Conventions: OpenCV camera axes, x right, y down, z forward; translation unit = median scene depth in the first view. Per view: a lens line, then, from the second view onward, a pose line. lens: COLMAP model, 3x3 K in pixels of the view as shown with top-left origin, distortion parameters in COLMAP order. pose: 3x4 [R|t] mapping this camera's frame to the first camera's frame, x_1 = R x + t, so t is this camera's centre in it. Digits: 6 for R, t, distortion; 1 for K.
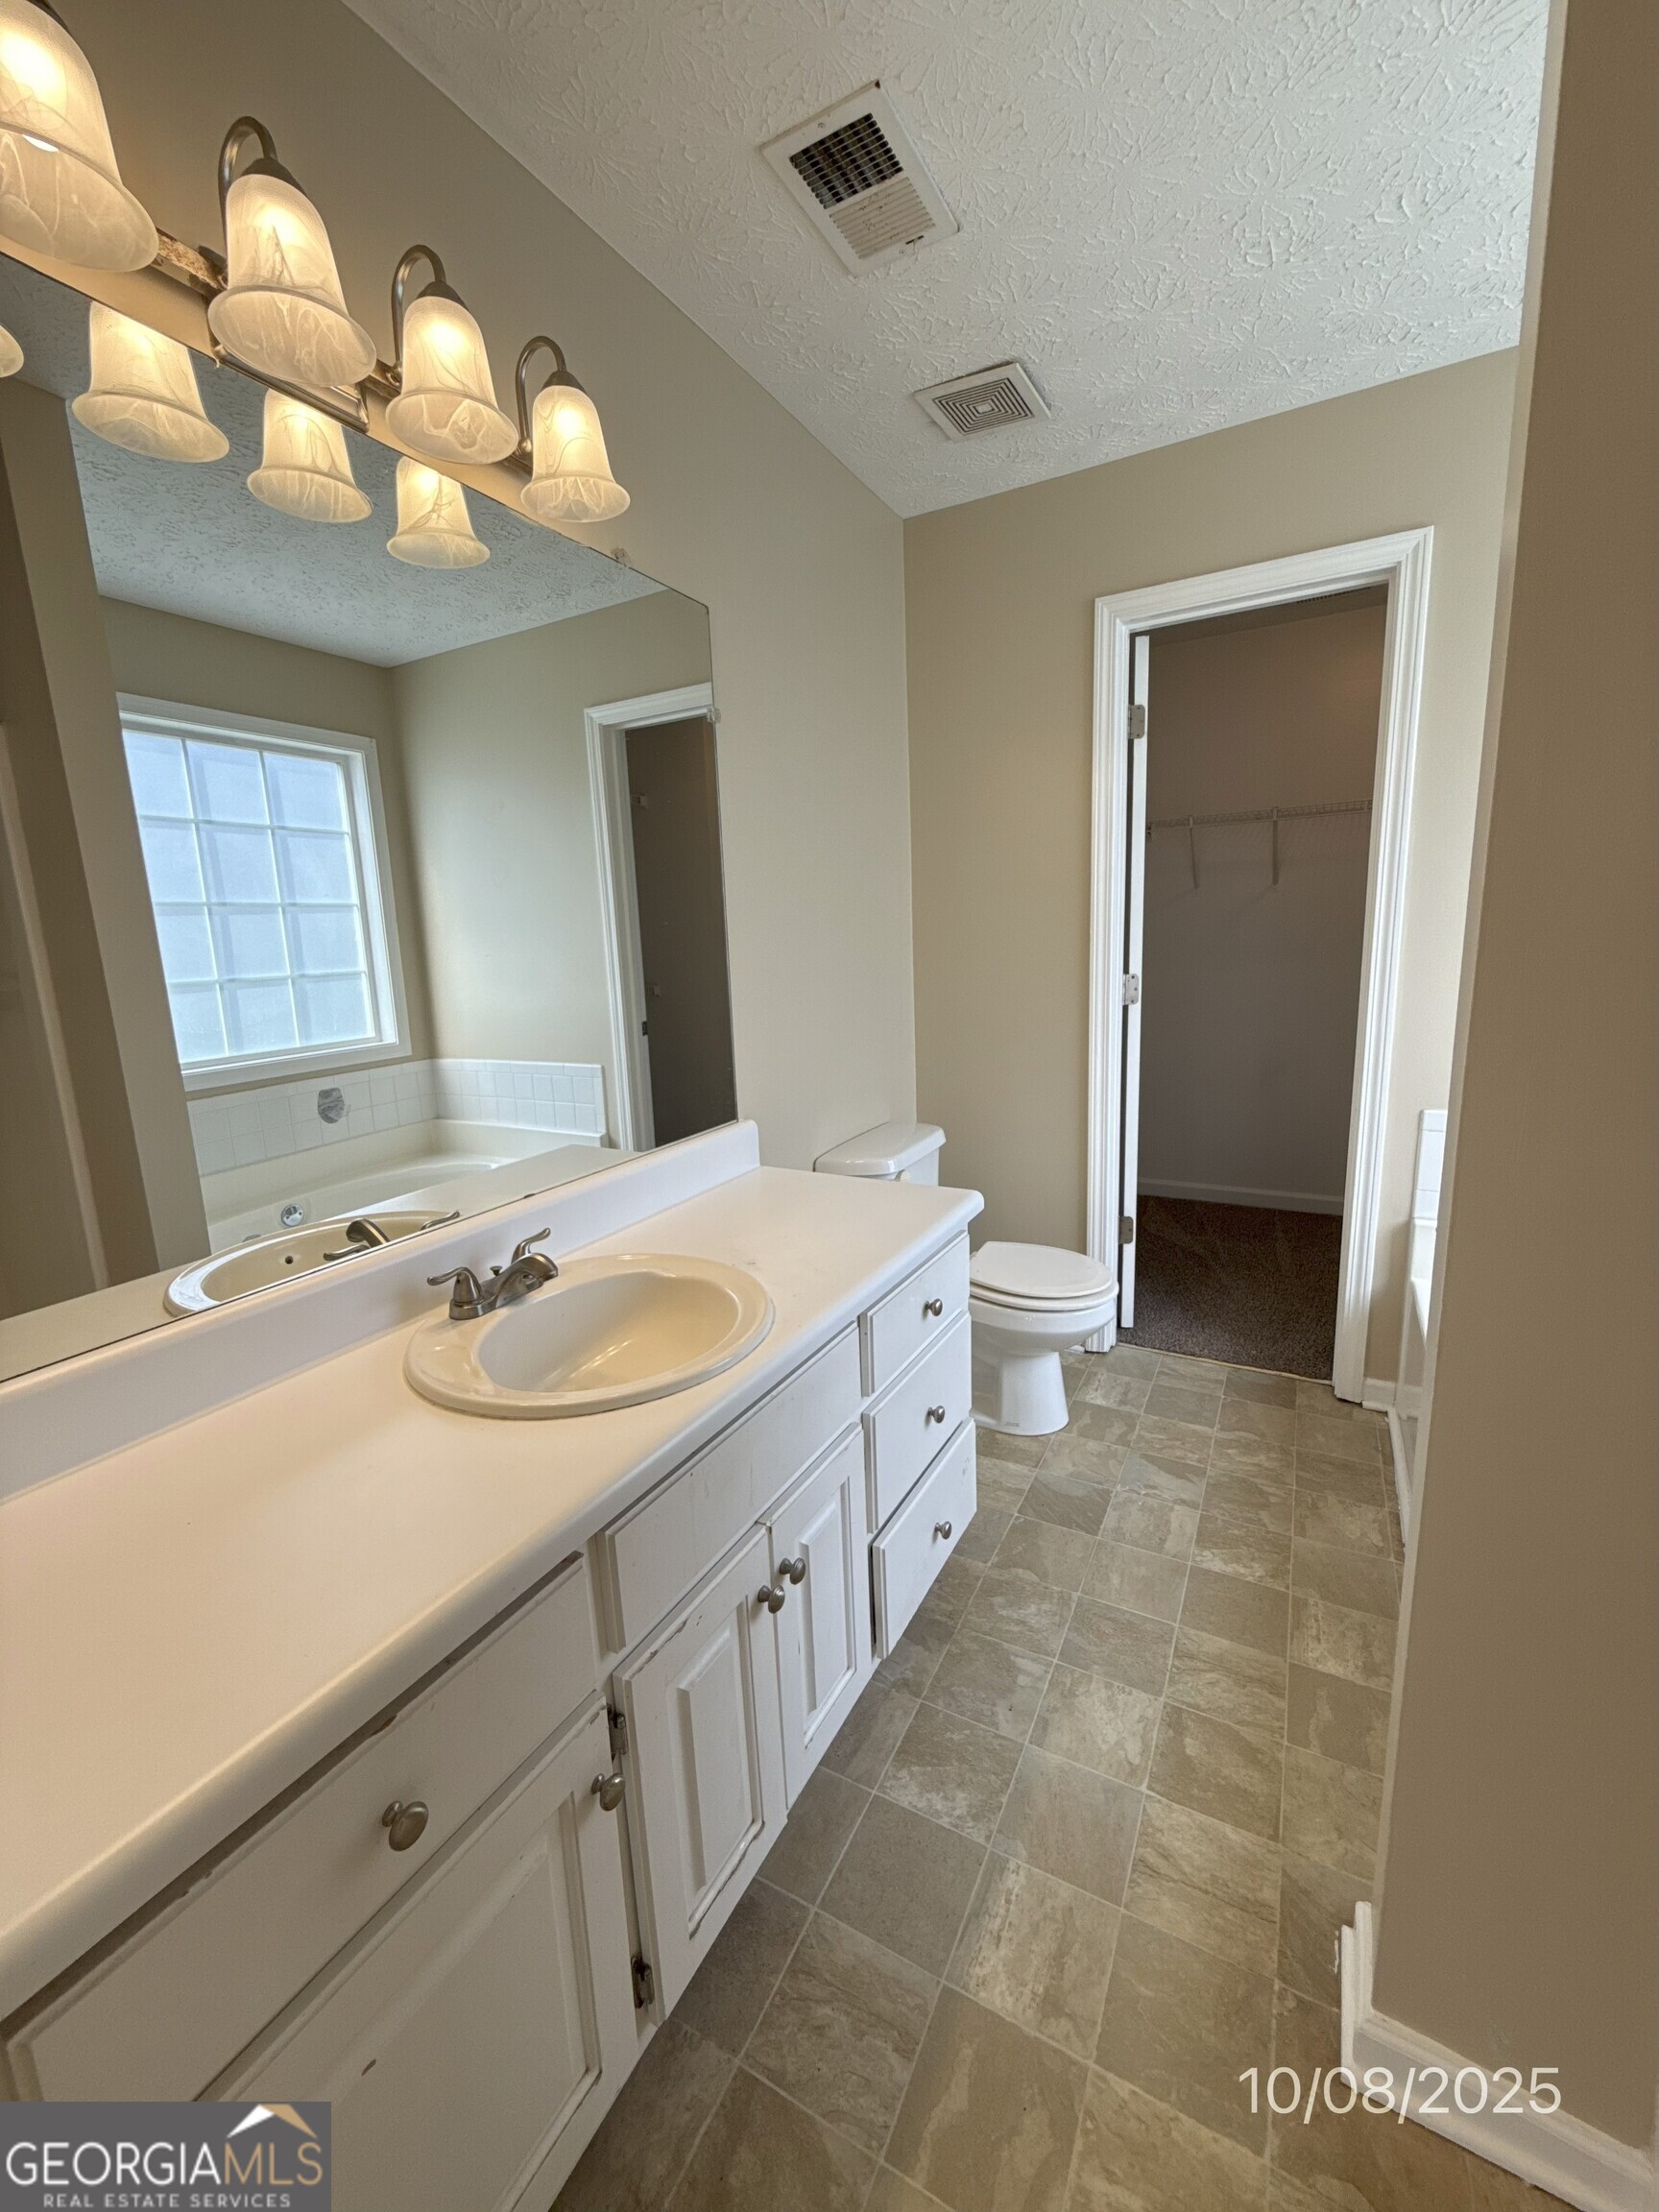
lens RADIAL K [[882.3, 0, 829.5], [0, 882.3, 1106.0], [0, 0, 1]] dist [0.000513, 0.000199]
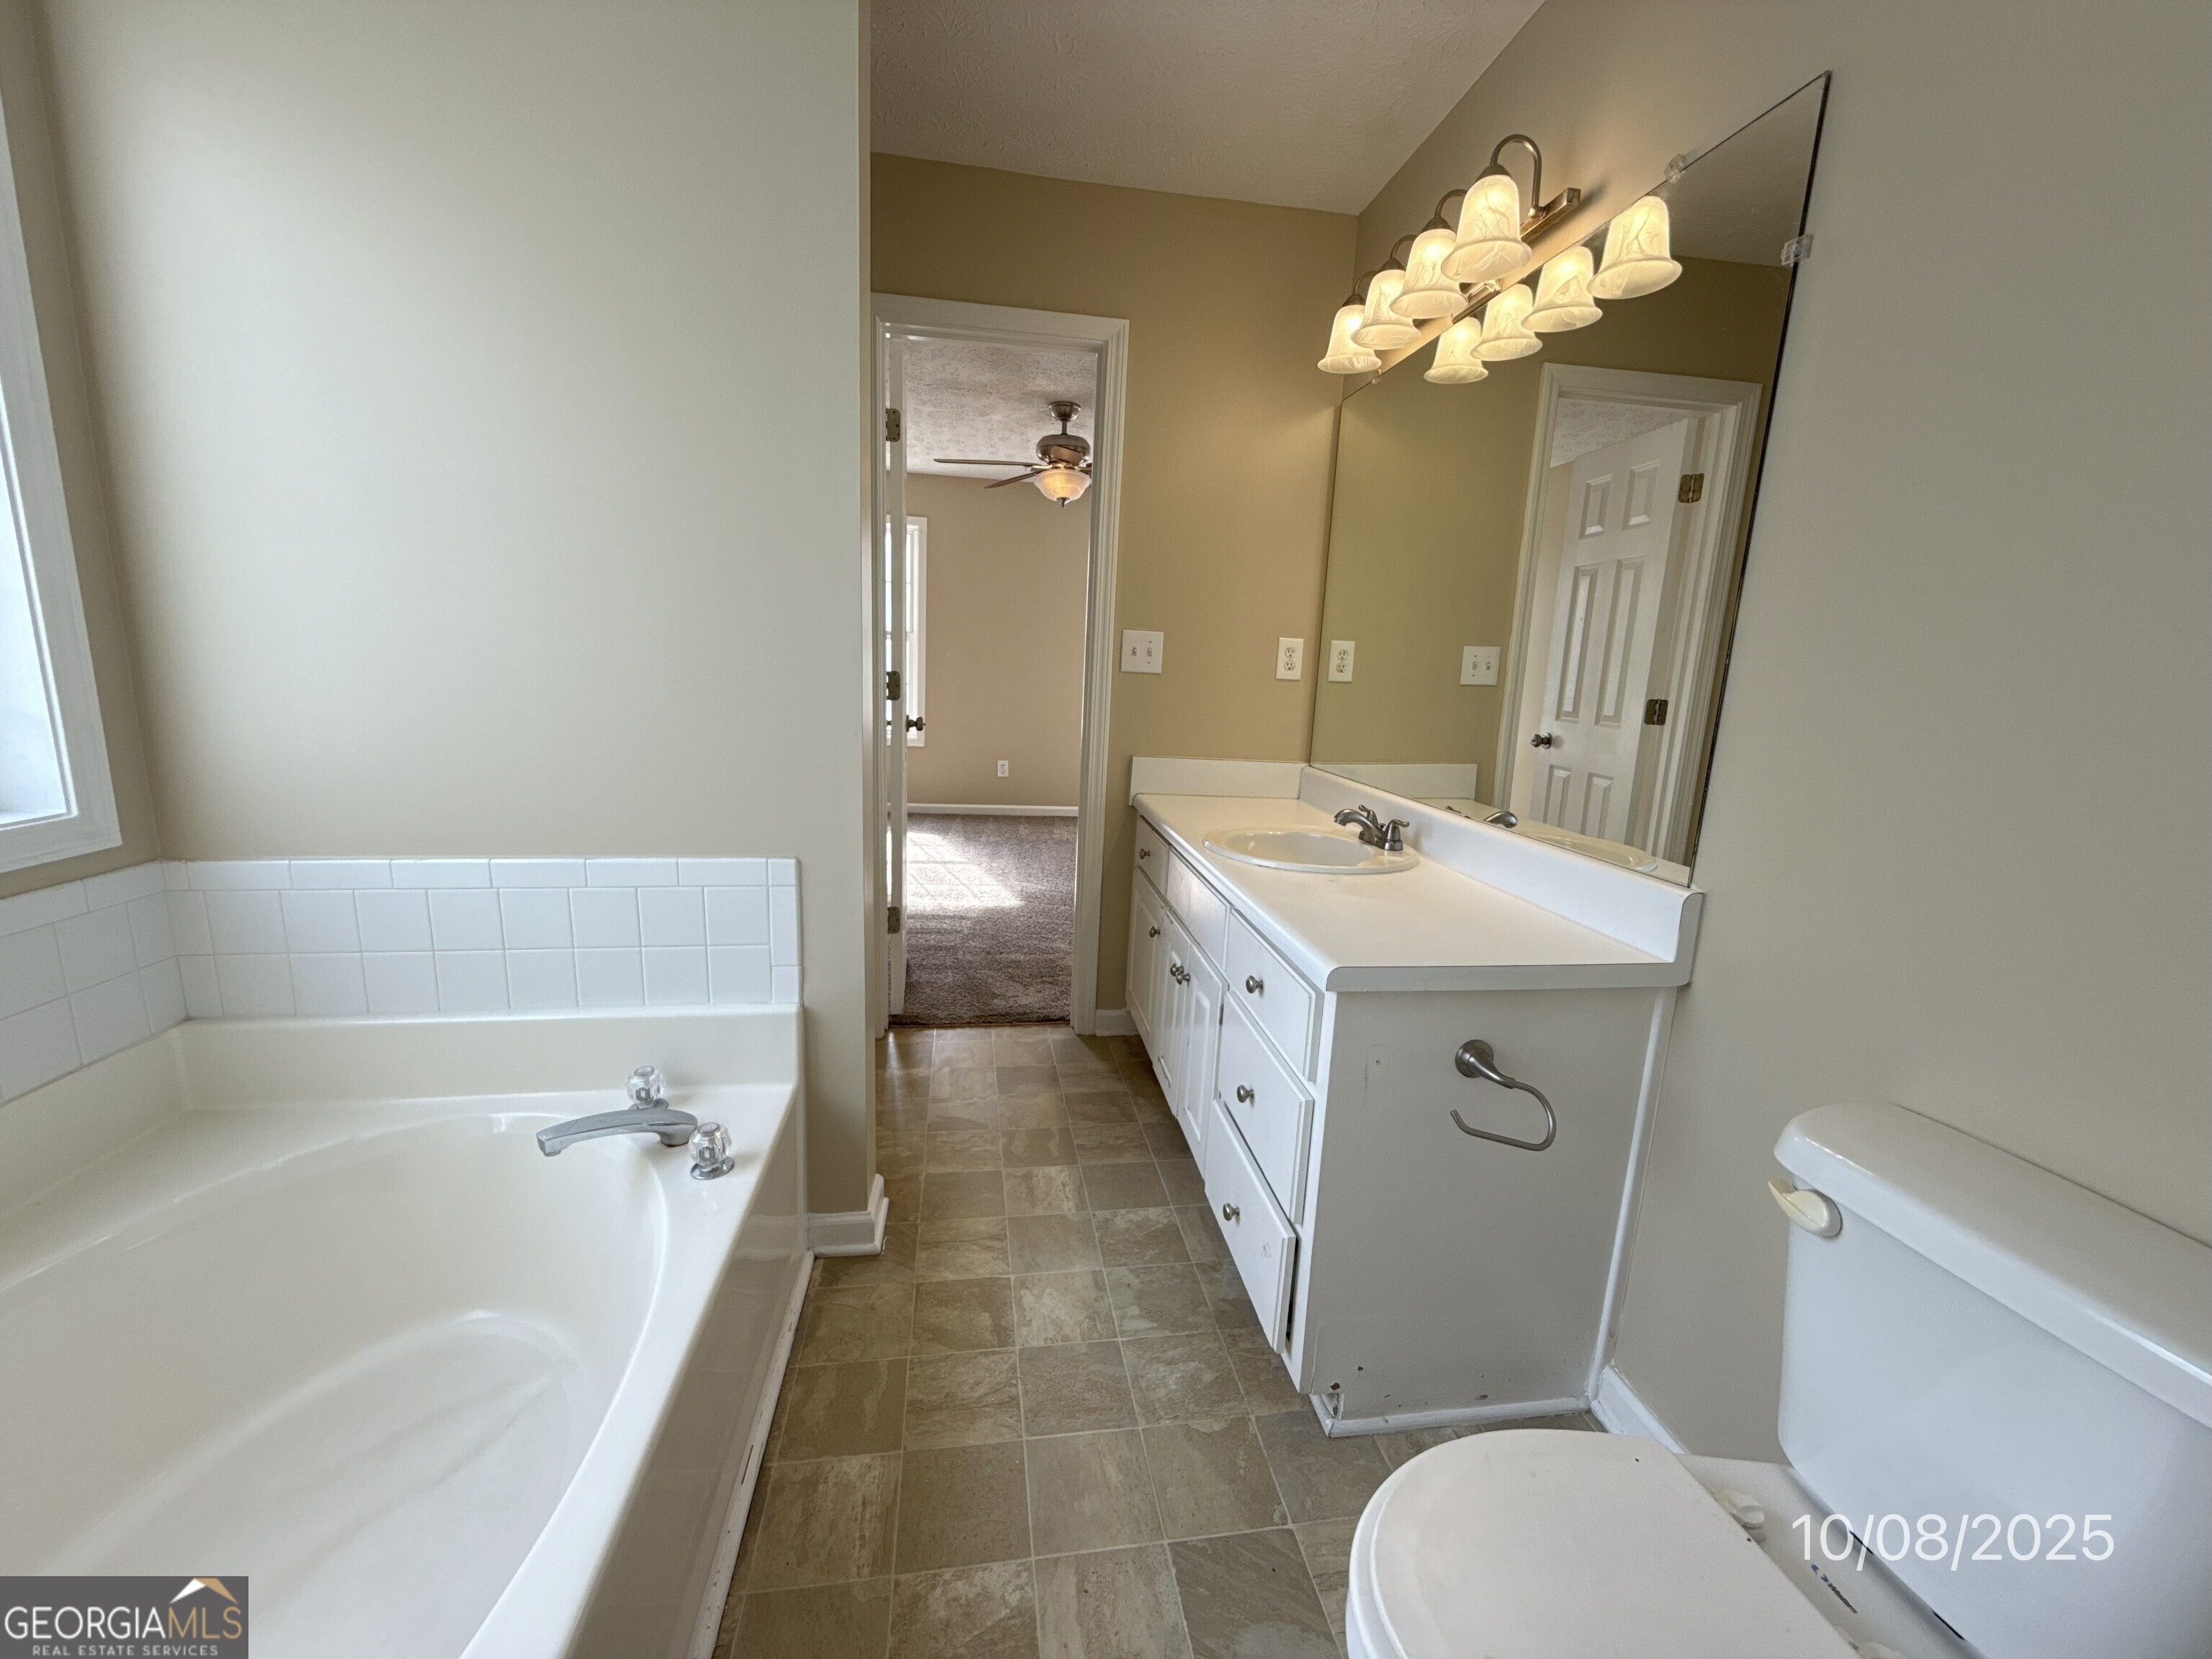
lens RADIAL K [[882.3, 0, 1106.0], [0, 882.3, 829.5], [0, 0, 1]] dist [0.000513, 0.000199]
pose [[-0.793924, 0.116960, -0.596662, 0.851632], [-0.128963, 0.926603, 0.353235, -0.271056], [0.594183, 0.357388, -0.720569, 1.611384]]
